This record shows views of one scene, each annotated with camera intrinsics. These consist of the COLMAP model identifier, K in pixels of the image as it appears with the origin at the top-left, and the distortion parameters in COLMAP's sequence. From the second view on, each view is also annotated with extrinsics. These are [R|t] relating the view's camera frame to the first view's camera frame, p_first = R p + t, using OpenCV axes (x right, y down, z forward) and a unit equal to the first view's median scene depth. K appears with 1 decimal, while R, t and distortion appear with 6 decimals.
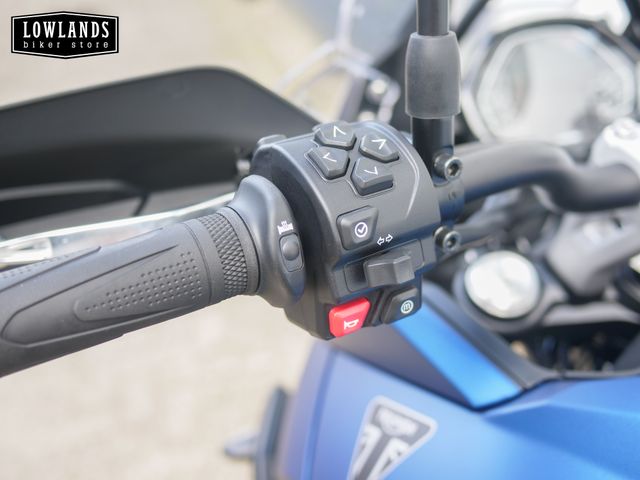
lens RADIAL K [[733.9, 0, 321.0], [0, 733.9, 237.4], [0, 0, 1]] dist [-0.006527, 0.000000]
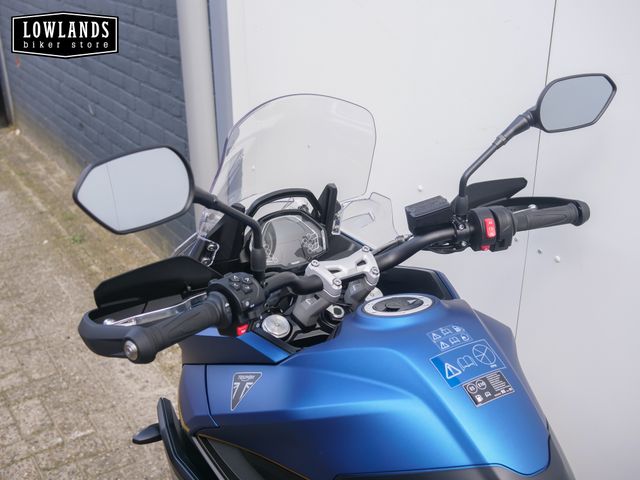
lens RADIAL K [[733.9, 0, 320.6], [0, 733.9, 240.1], [0, 0, 1]] dist [-0.006527, 0.000000]
pose [[0.933796, -0.059252, 0.352865, -0.602586], [0.102647, 0.989102, -0.105553, 0.068831], [-0.342765, 0.134785, 0.929702, -1.786382]]
